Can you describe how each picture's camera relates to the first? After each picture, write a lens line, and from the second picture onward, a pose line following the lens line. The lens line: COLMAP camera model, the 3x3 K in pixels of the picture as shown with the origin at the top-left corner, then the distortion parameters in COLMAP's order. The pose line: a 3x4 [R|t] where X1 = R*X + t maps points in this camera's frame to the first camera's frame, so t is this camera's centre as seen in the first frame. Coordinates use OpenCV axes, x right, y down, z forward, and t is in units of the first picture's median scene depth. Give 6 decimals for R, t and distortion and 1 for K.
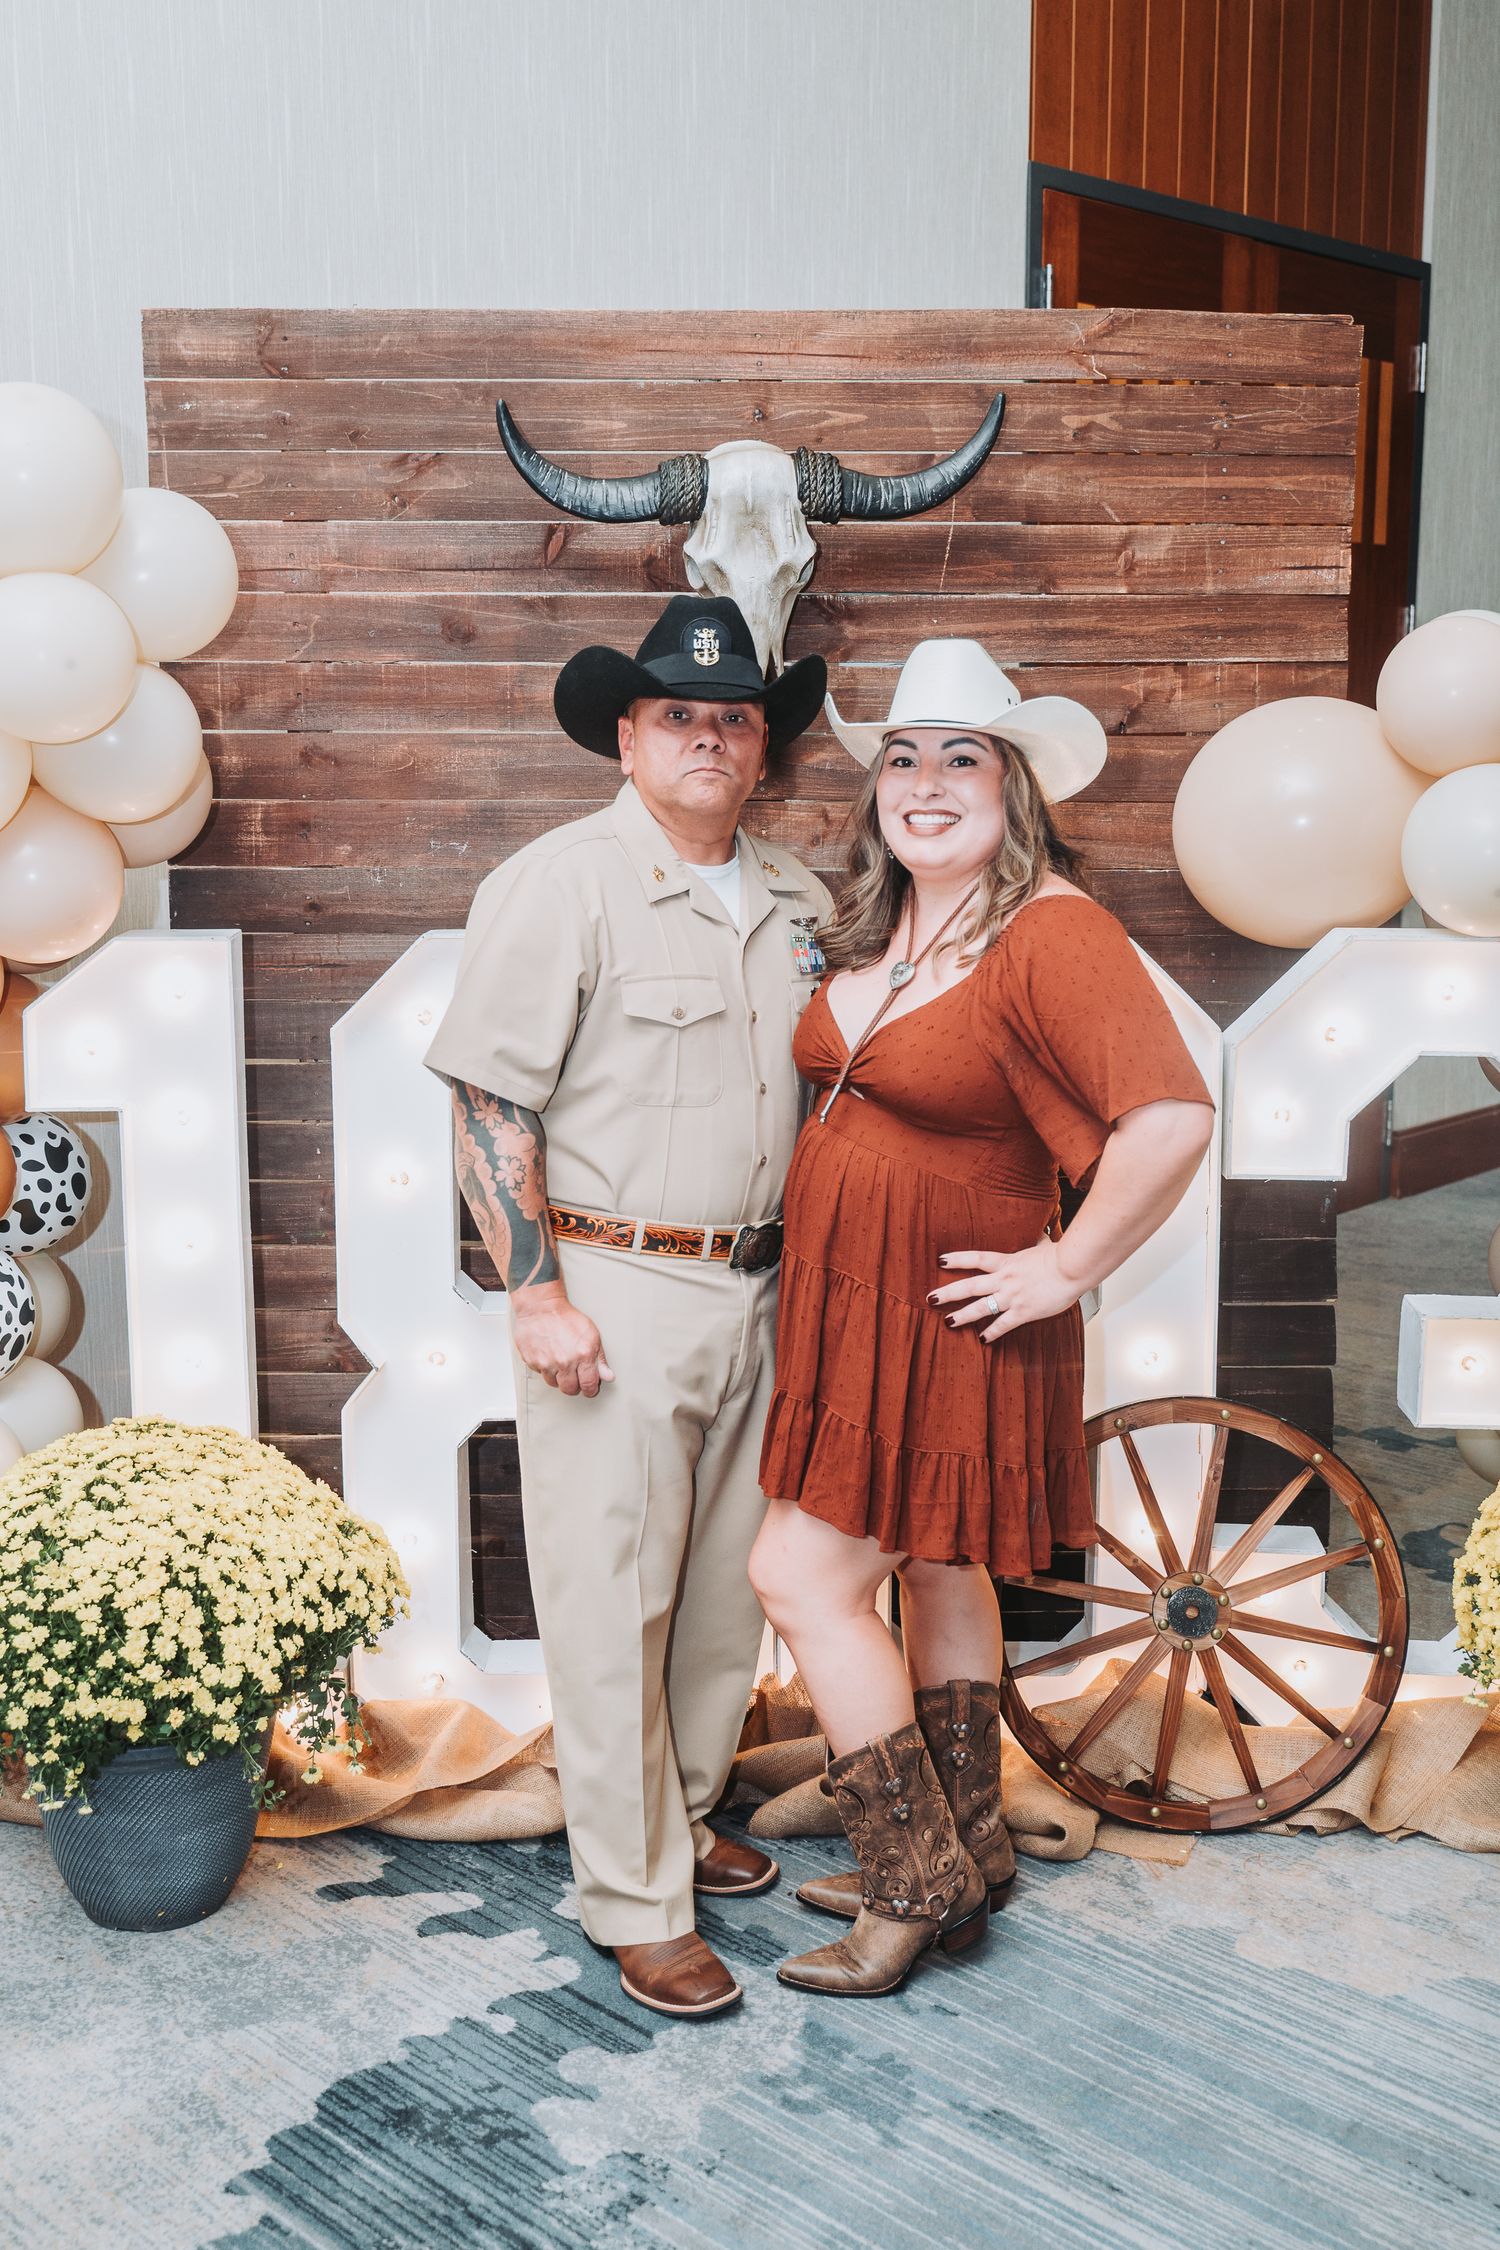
lens RADIAL K [[2368.3, 0, 739.8], [0, 2368.3, 1101.7], [0, 0, 1]] dist [0.001236, 0.000000]
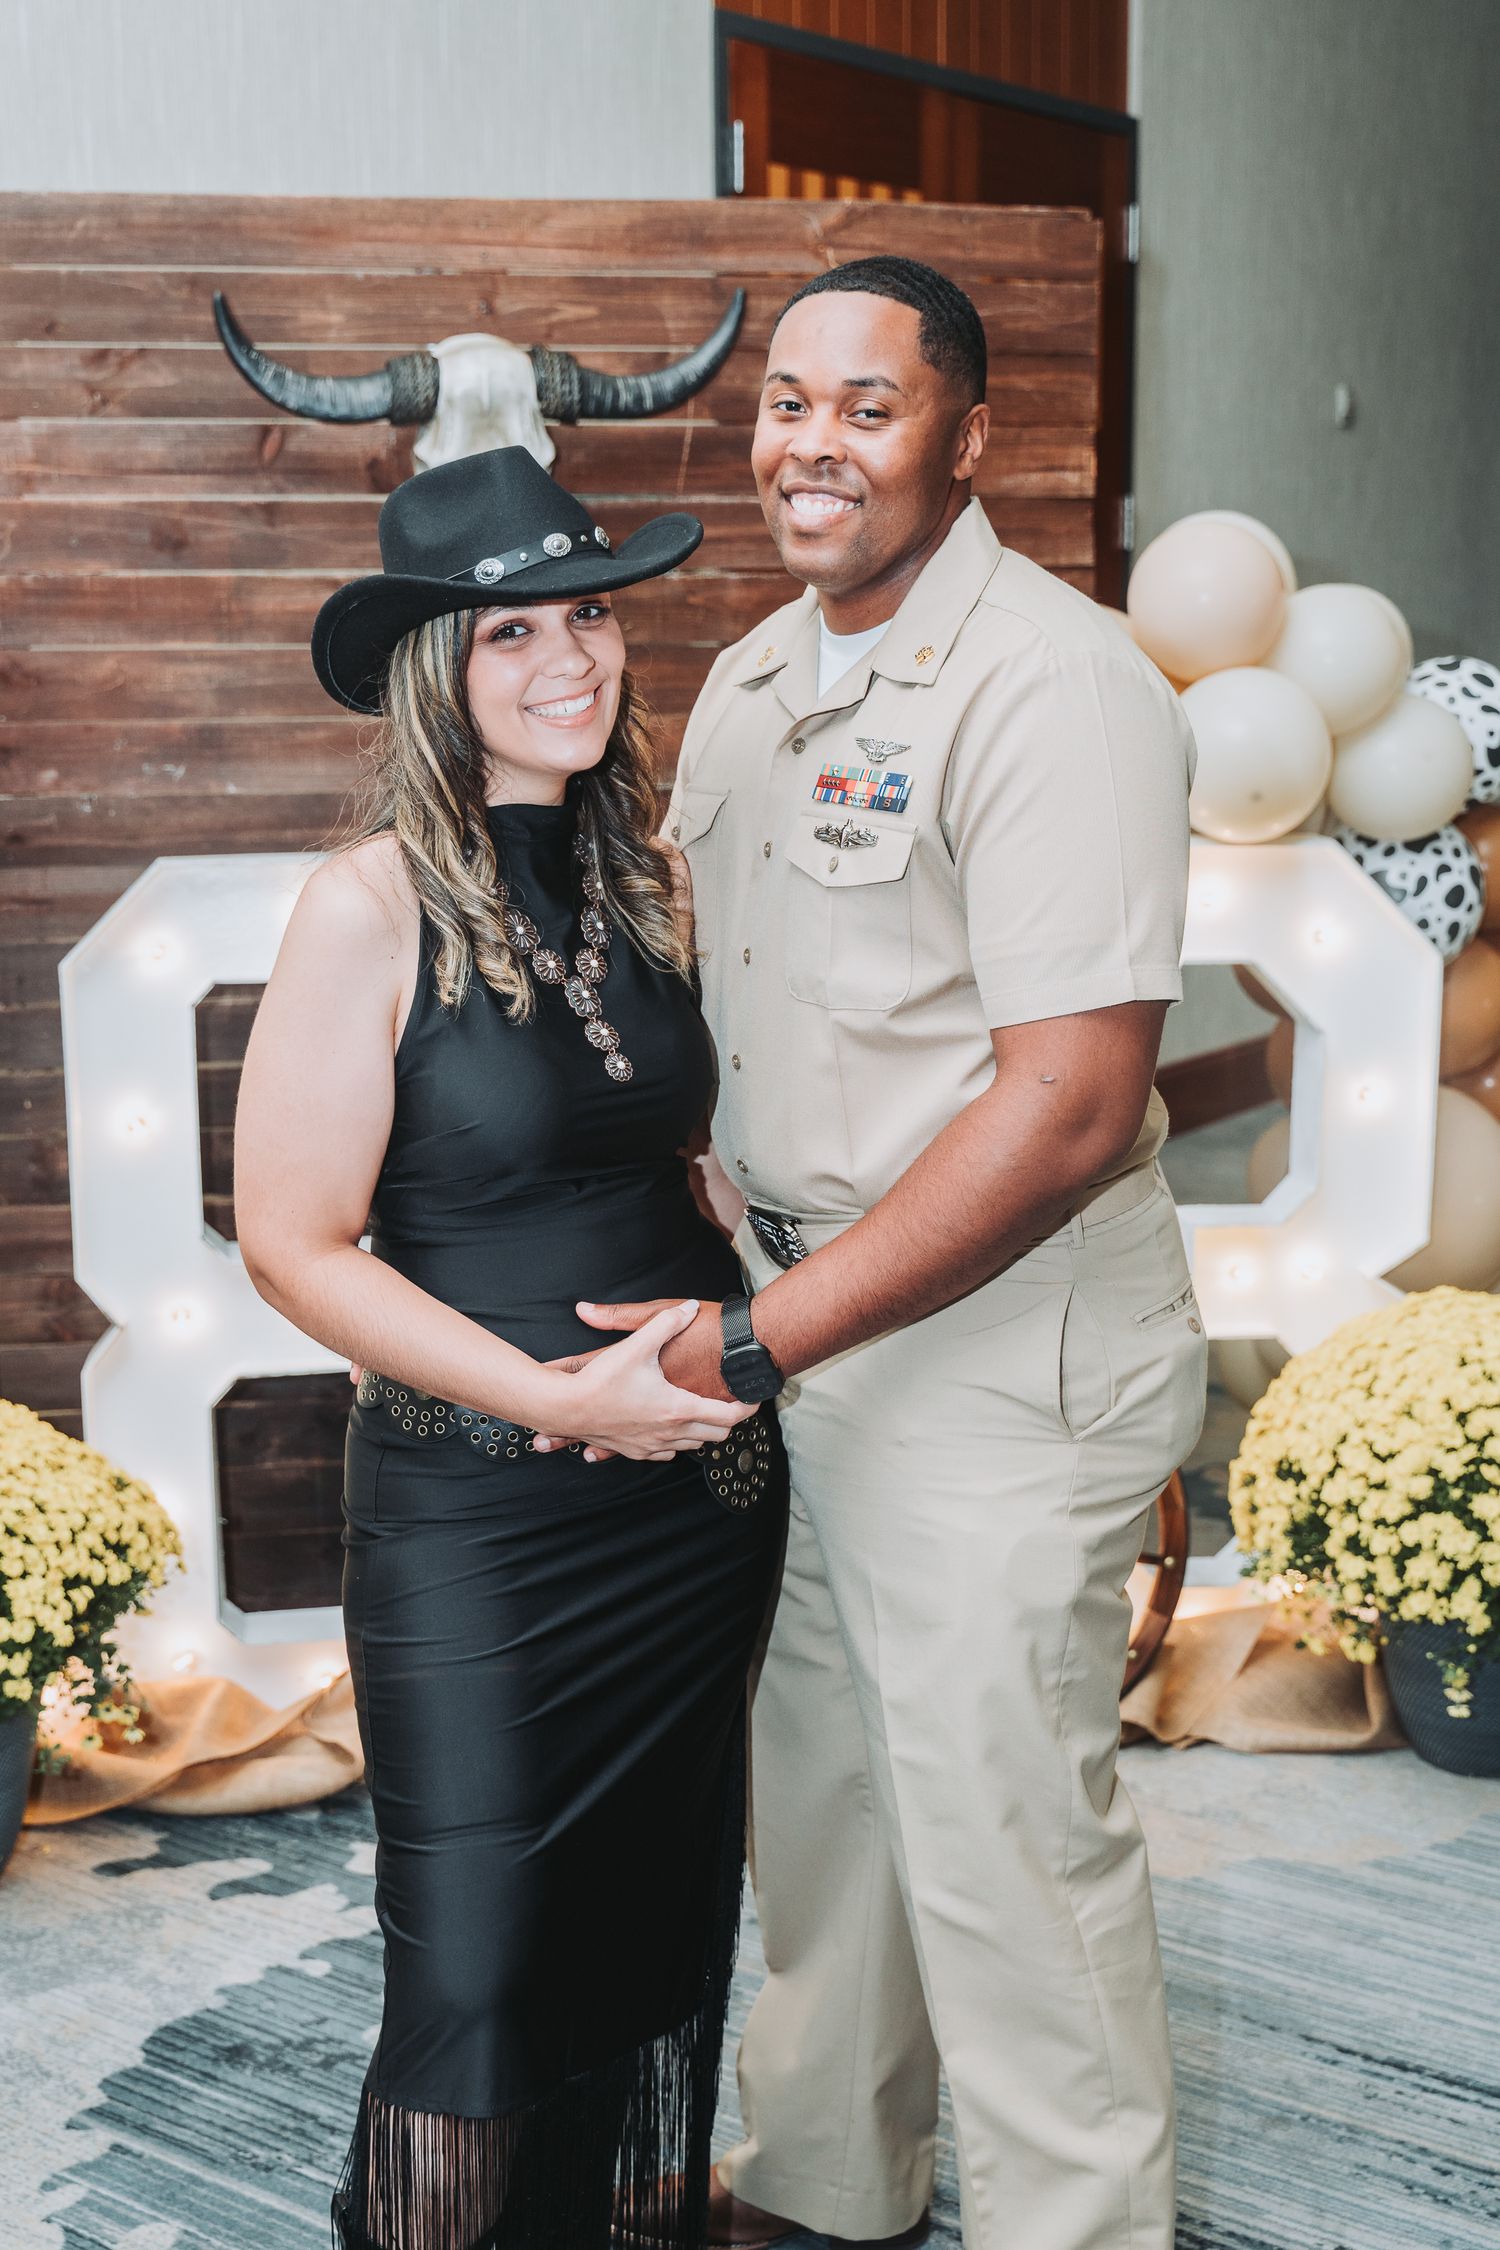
lens RADIAL K [[2906.3, 0, 738.0], [0, 2906.3, 1149.7], [0, 0, 1]] dist [0.006976, 0.000000]
pose [[0.988515, -0.035793, 0.146826, -0.078151], [0.033040, 0.999230, 0.021148, 0.026243], [-0.147470, -0.016054, 0.988936, -0.178724]]
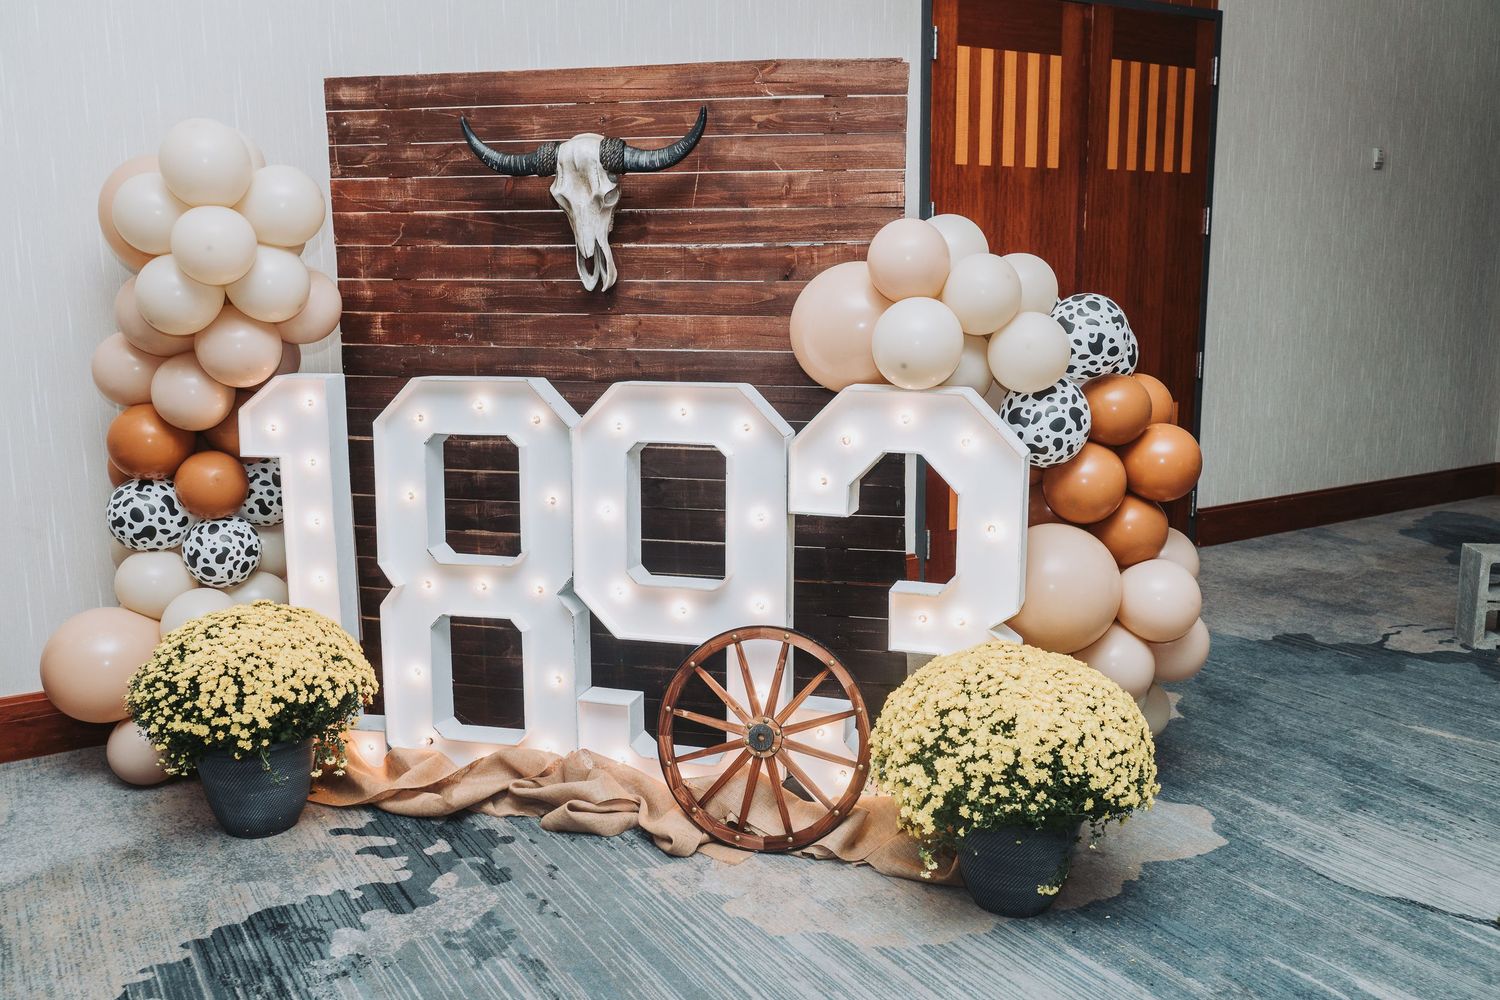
lens RADIAL K [[1299.1, 0, 760.9], [0, 1299.1, 493.6], [0, 0, 1]] dist [0.002758, 0.012163]
pose [[0.967838, 0.041363, -0.248149, 0.438943], [-0.039321, 0.999140, 0.013180, 0.003537], [0.248480, -0.002999, 0.968632, -0.024043]]
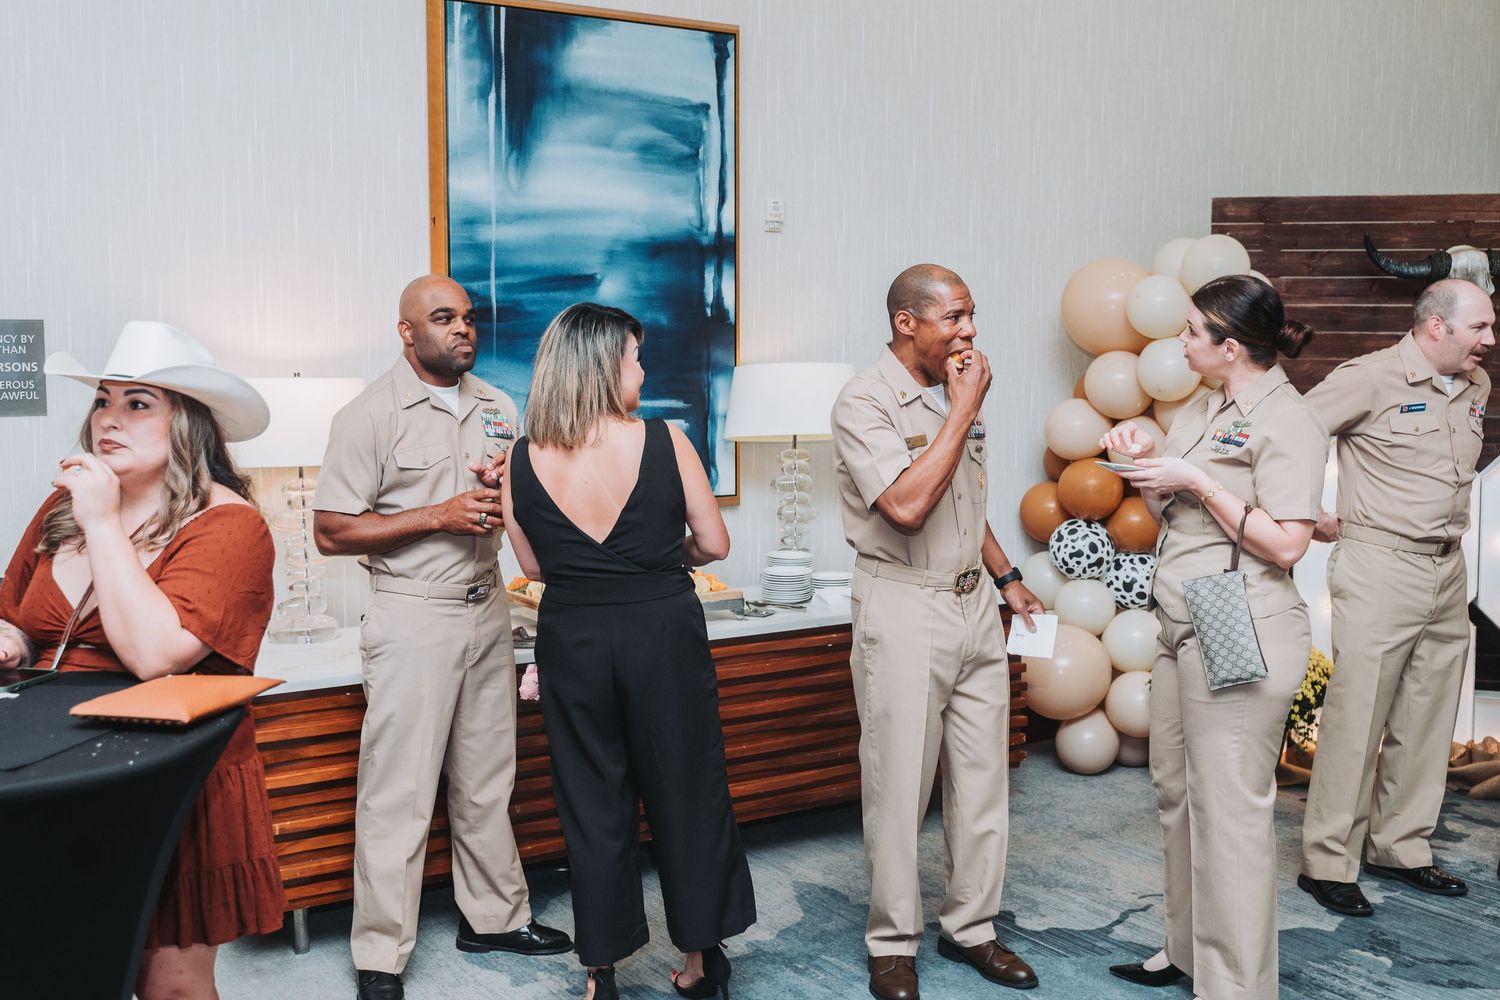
lens RADIAL K [[1589.5, 0, 751.9], [0, 1589.5, 489.6], [0, 0, 1]] dist [-0.004378, 0.000000]
pose [[0.974545, 0.025195, -0.222773, -0.360392], [-0.042404, 0.996444, -0.072805, 0.137678], [0.220147, 0.080398, 0.972148, -0.807562]]
